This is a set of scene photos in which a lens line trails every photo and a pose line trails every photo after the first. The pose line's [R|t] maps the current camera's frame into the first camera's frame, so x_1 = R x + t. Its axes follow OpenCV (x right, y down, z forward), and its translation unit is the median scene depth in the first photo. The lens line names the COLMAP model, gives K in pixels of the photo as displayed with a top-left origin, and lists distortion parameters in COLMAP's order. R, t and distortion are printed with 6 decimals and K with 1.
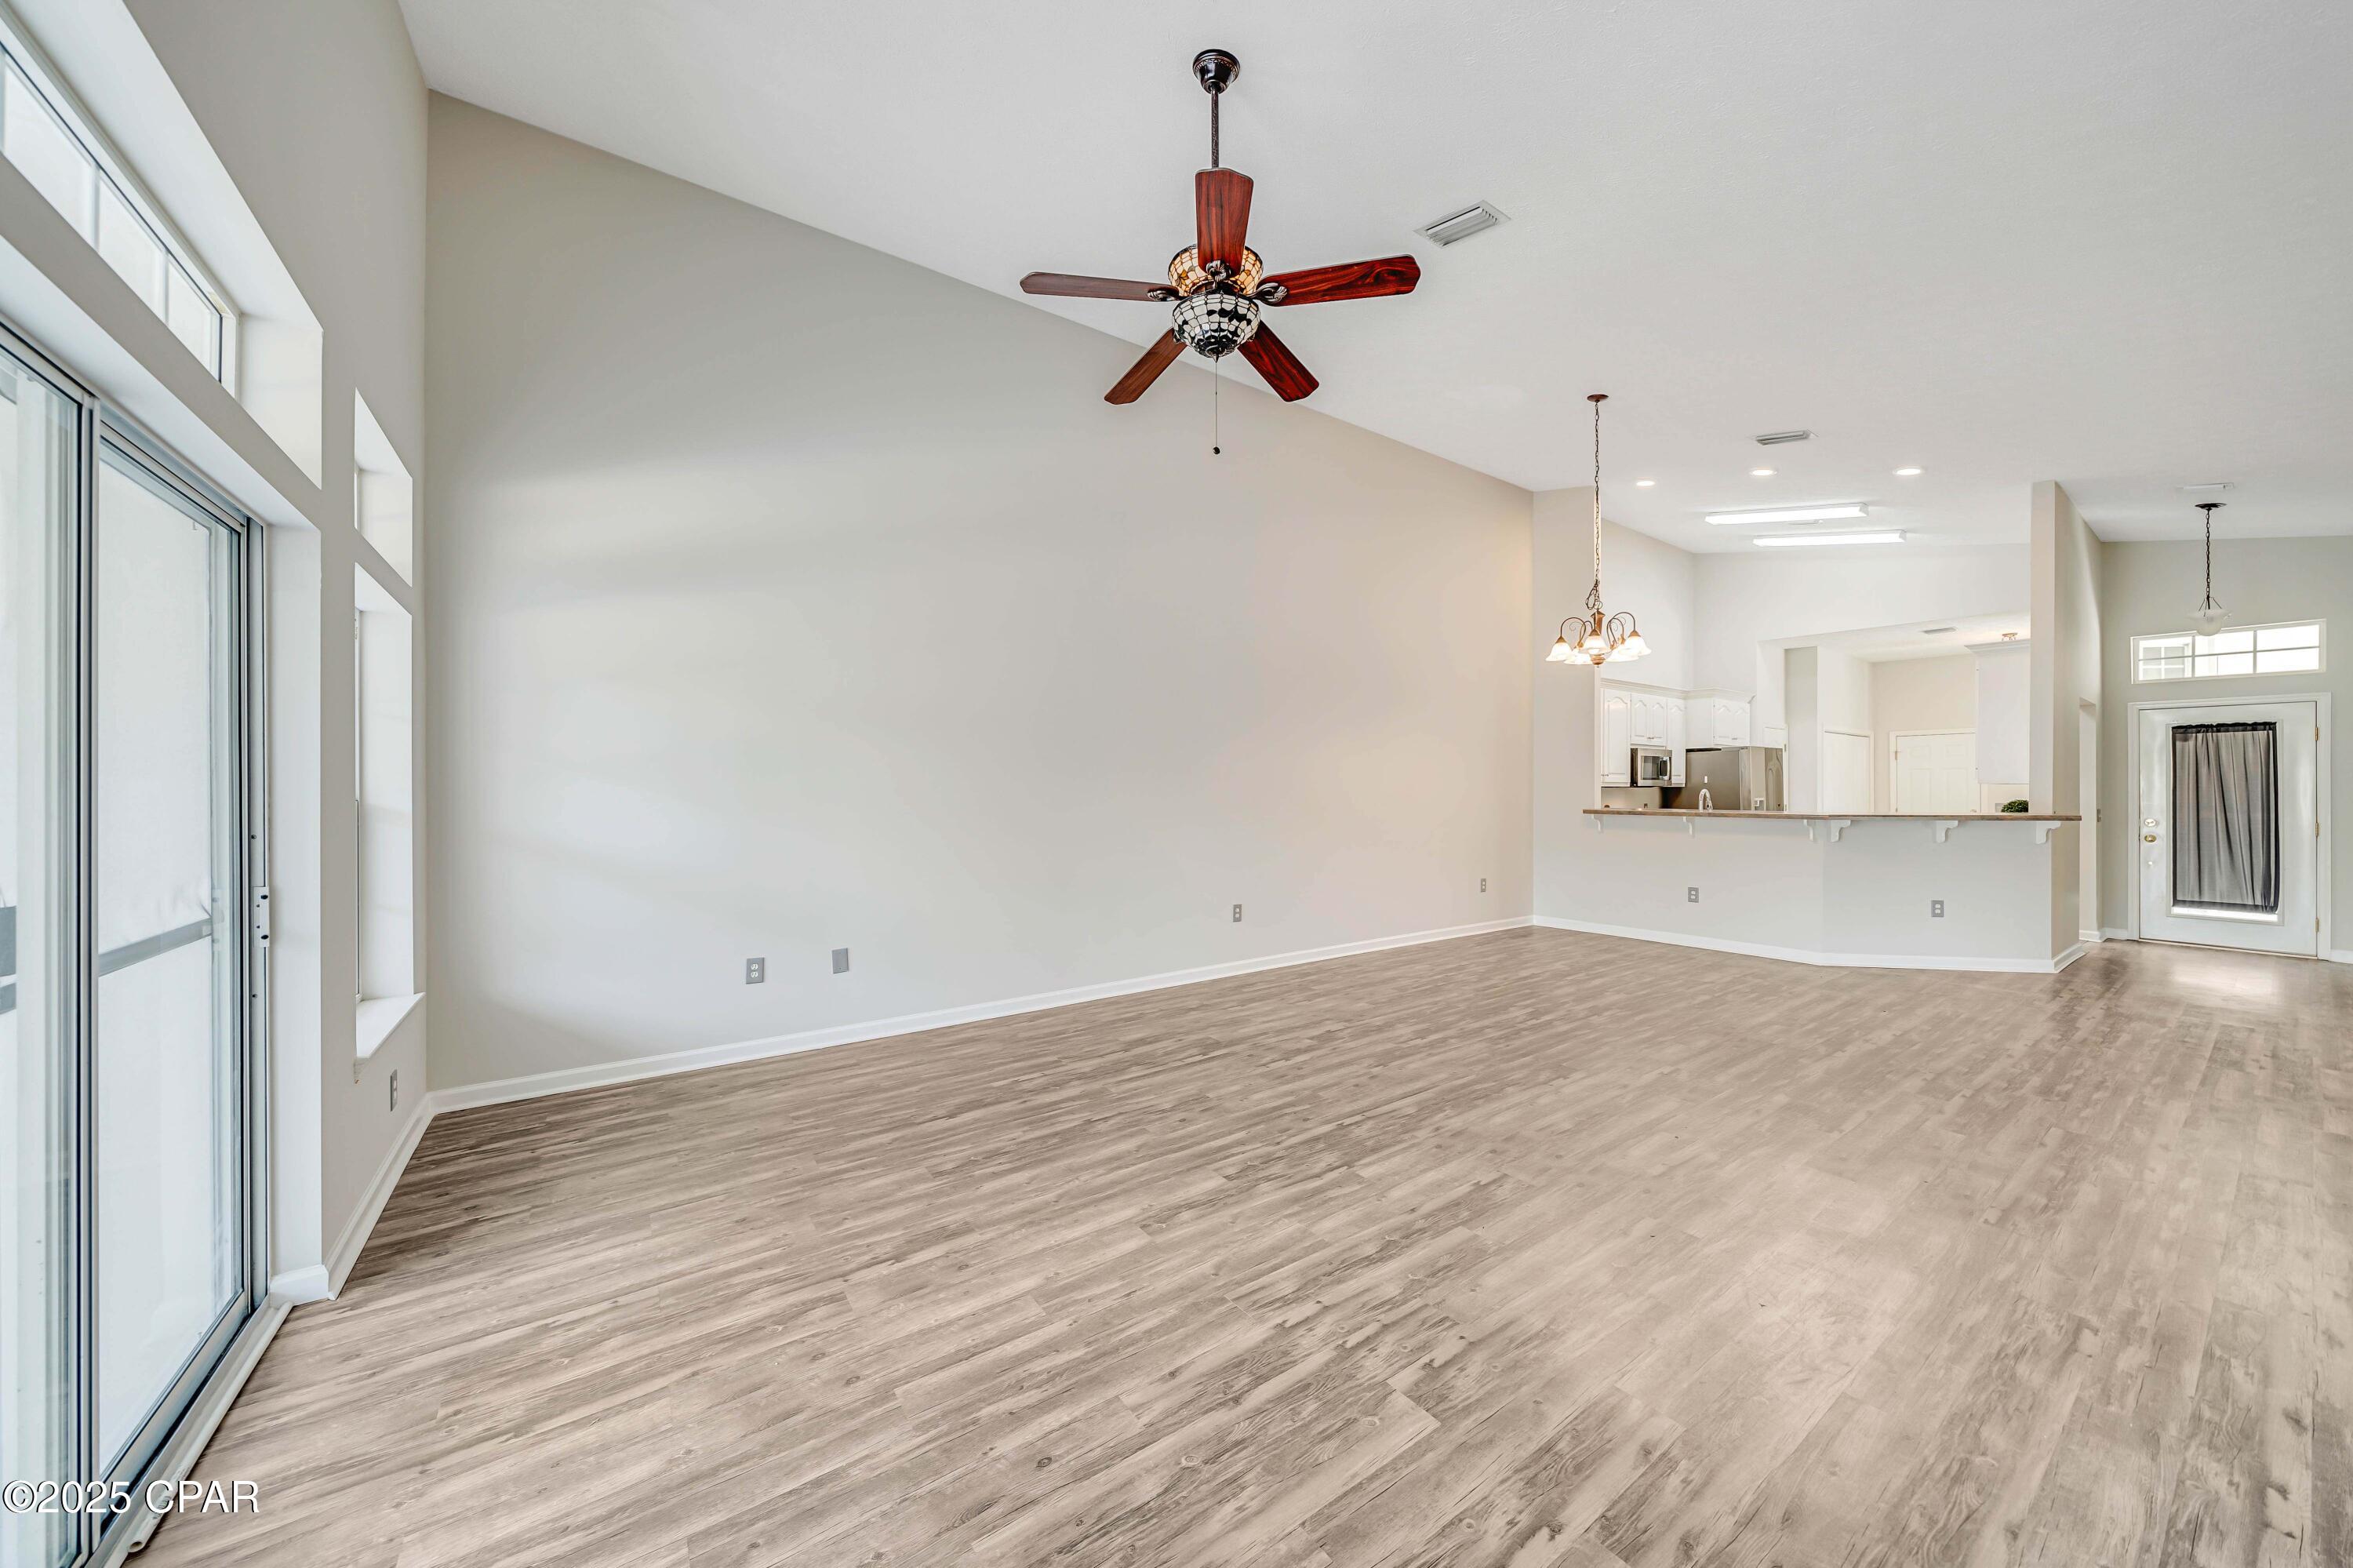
lens RADIAL K [[814.8, 0, 1174.2], [0, 814.8, 782.5], [0, 0, 1]] dist [0.000506, -0.000323]
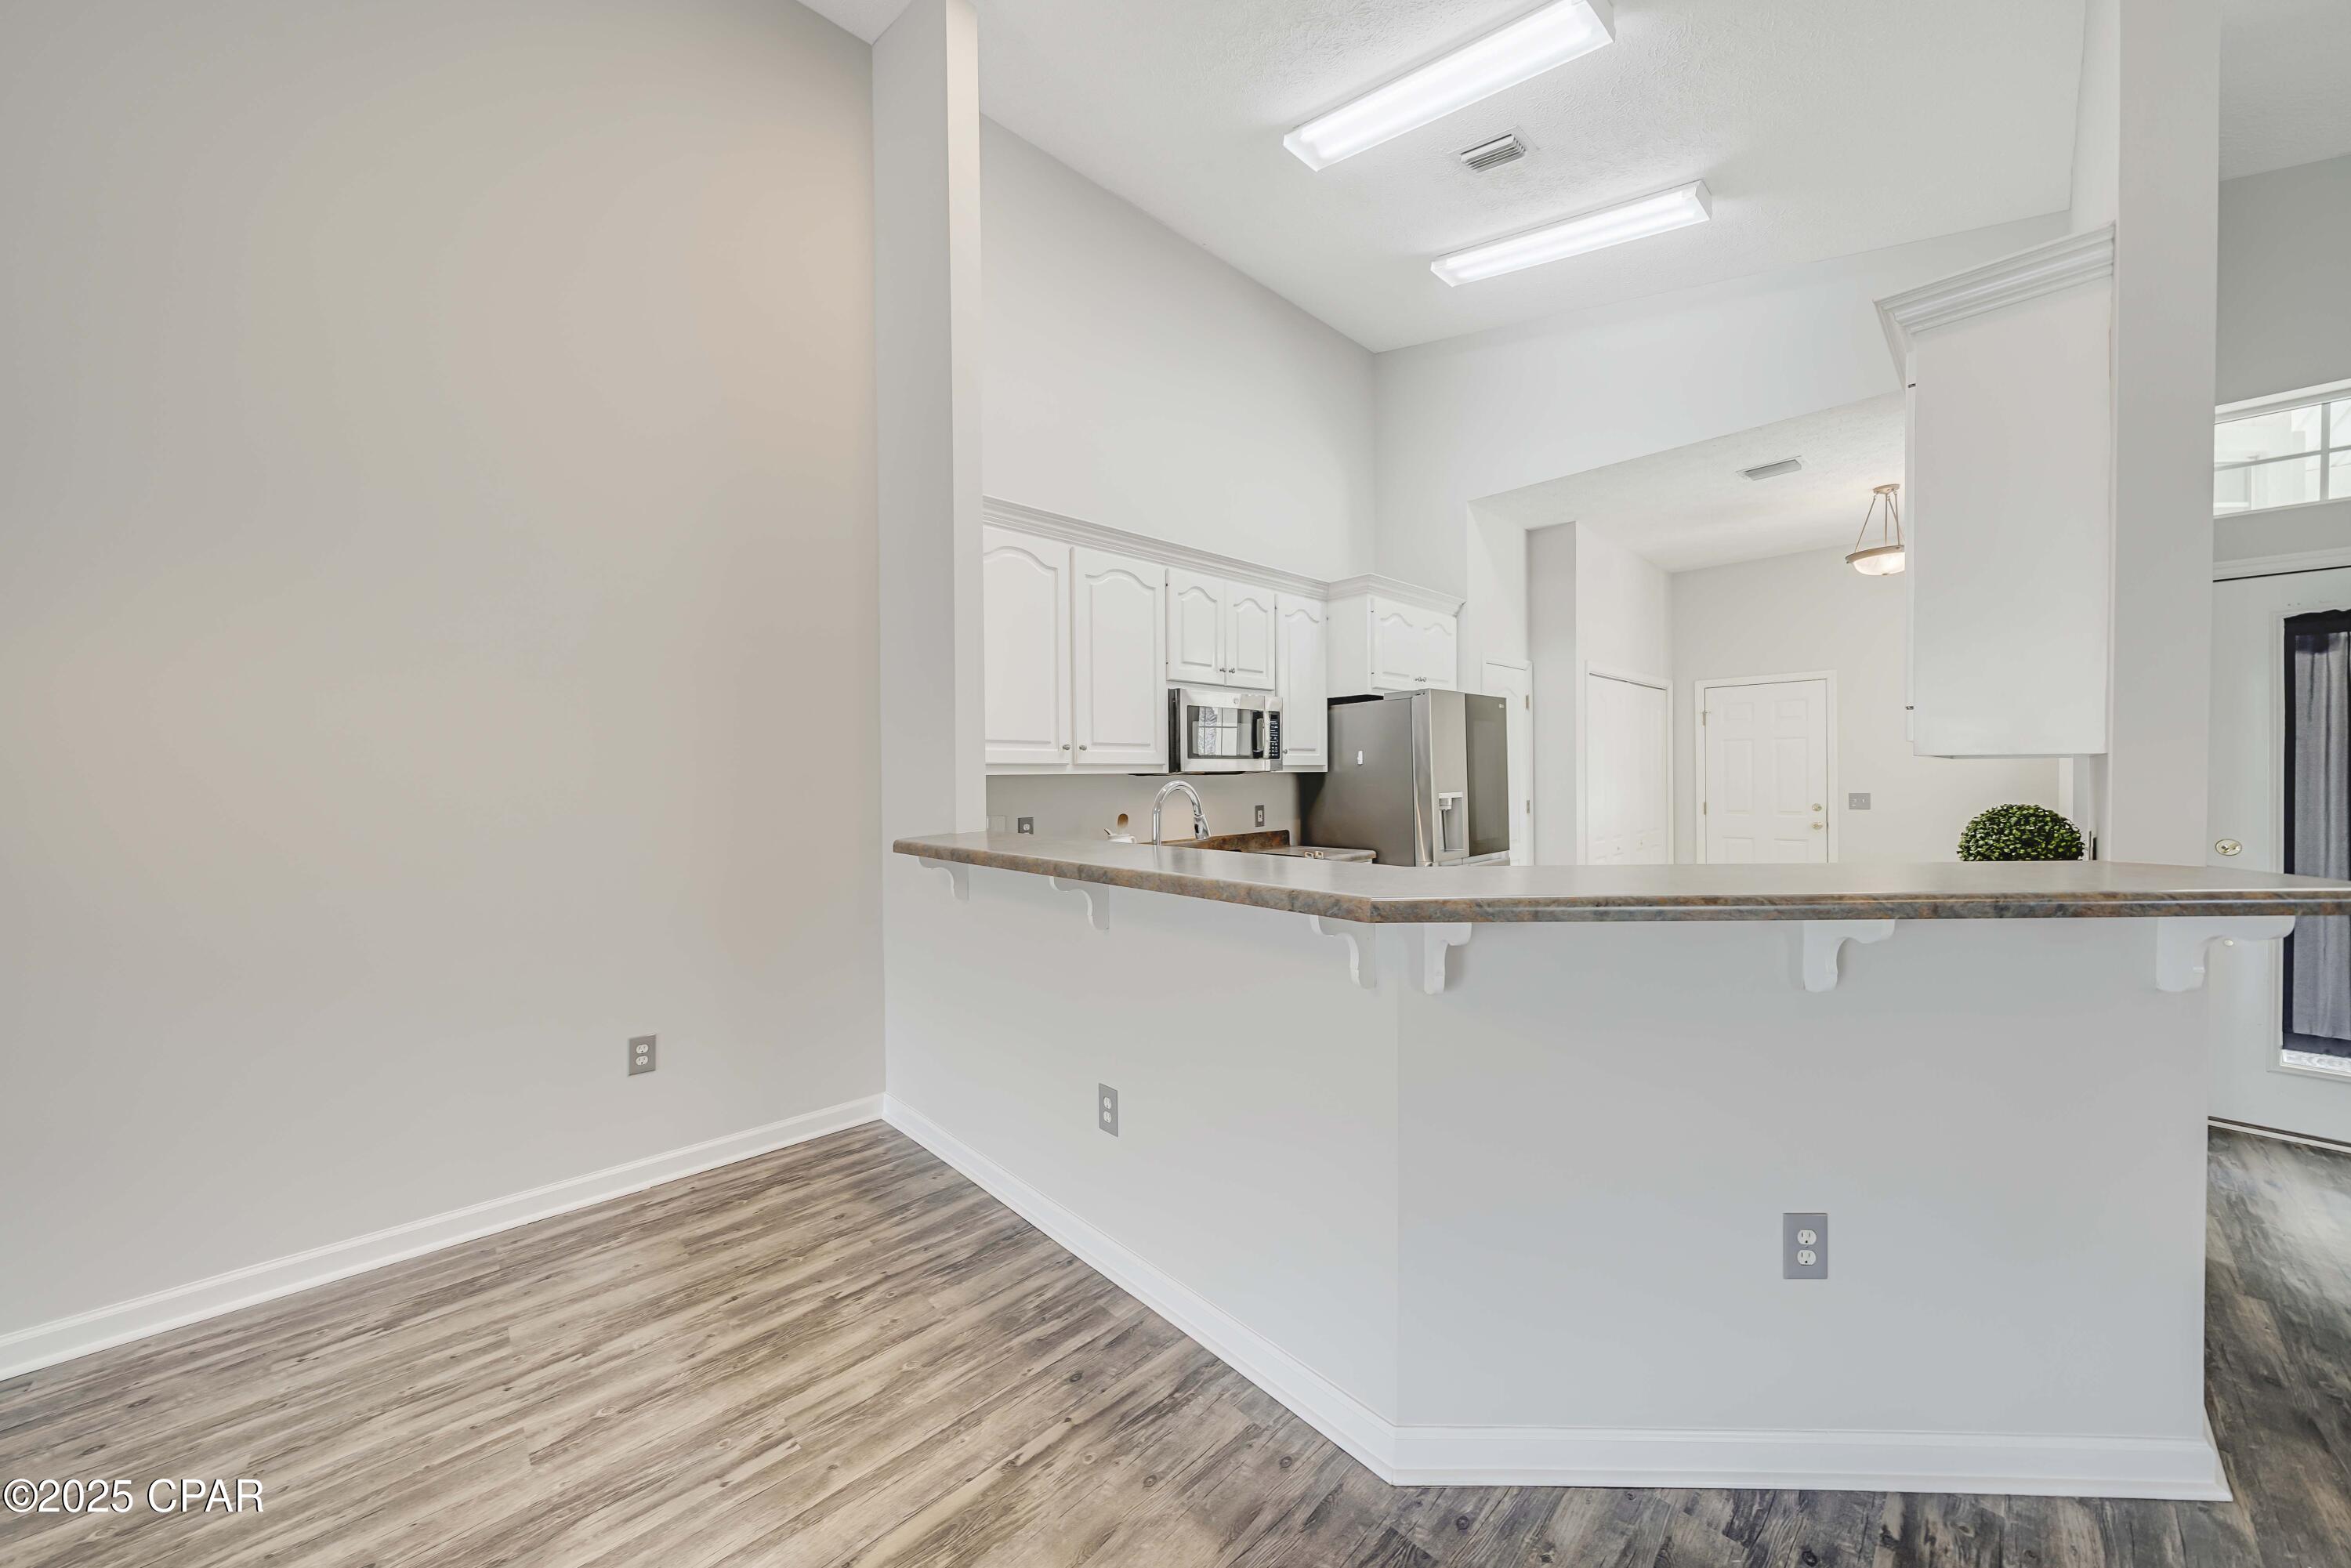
lens RADIAL K [[814.1, 0, 1179.0], [0, 814.1, 777.6], [0, 0, 1]] dist [0.000506, -0.000323]
pose [[0.990262, -0.010546, 0.138818, 0.502077], [0.009391, 0.999916, 0.008967, 0.002964], [-0.138901, -0.007576, 0.990277, 0.549894]]
